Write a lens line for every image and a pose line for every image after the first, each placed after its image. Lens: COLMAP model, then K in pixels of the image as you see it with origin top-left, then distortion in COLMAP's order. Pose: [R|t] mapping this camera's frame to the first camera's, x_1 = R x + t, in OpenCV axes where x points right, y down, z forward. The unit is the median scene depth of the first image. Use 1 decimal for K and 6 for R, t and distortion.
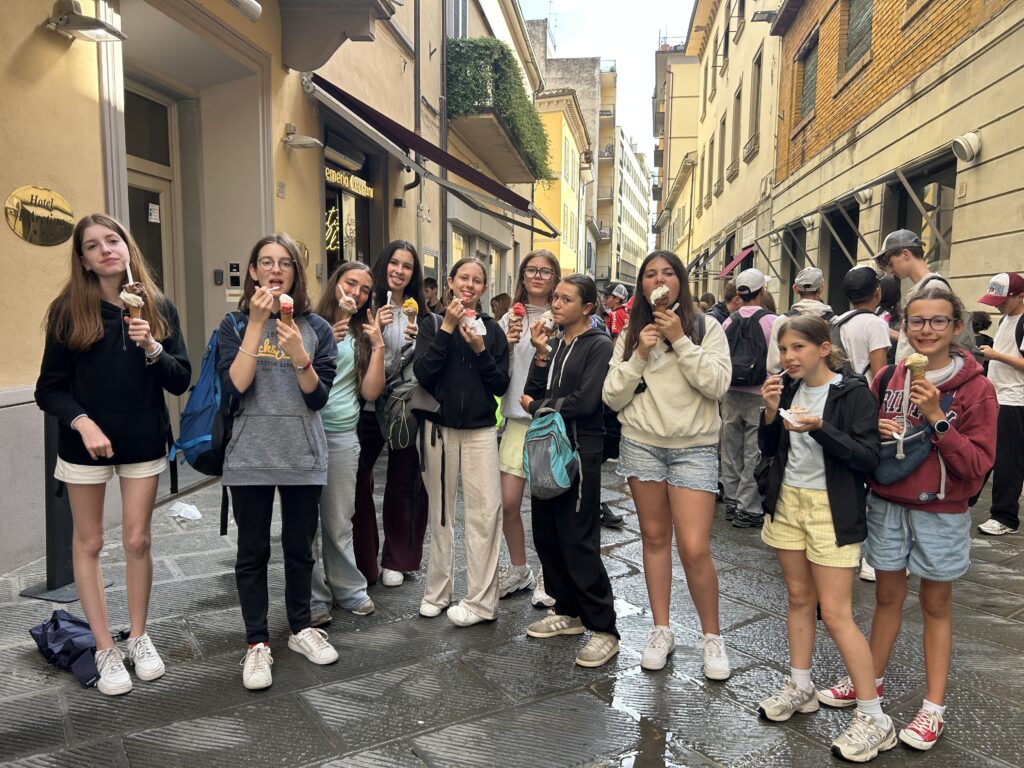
lens RADIAL K [[789.6, 0, 509.4], [0, 789.6, 386.5], [0, 0, 1]] dist [0.009758, -0.005149]
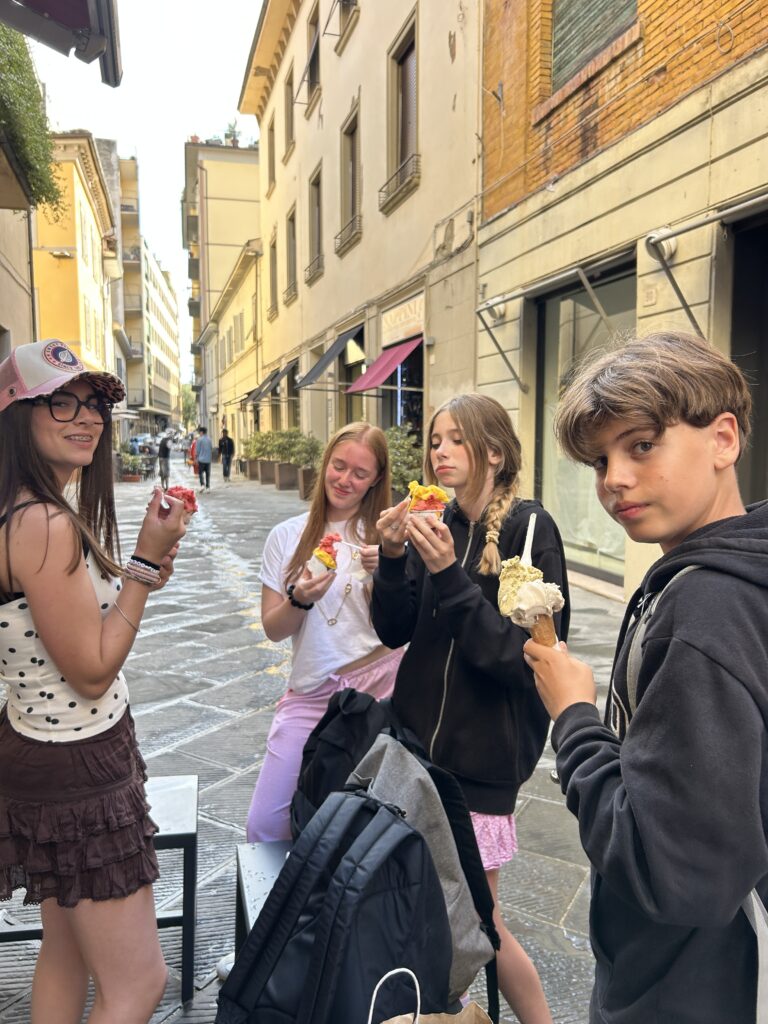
lens RADIAL K [[789.6, 0, 384.1], [0, 789.6, 520.2], [0, 0, 1]] dist [0.009758, -0.005149]
pose [[0.909808, -0.052103, 0.411747, 0.010261], [0.050692, 0.998611, 0.014355, -0.021334], [-0.411923, 0.007812, 0.911185, 0.211633]]
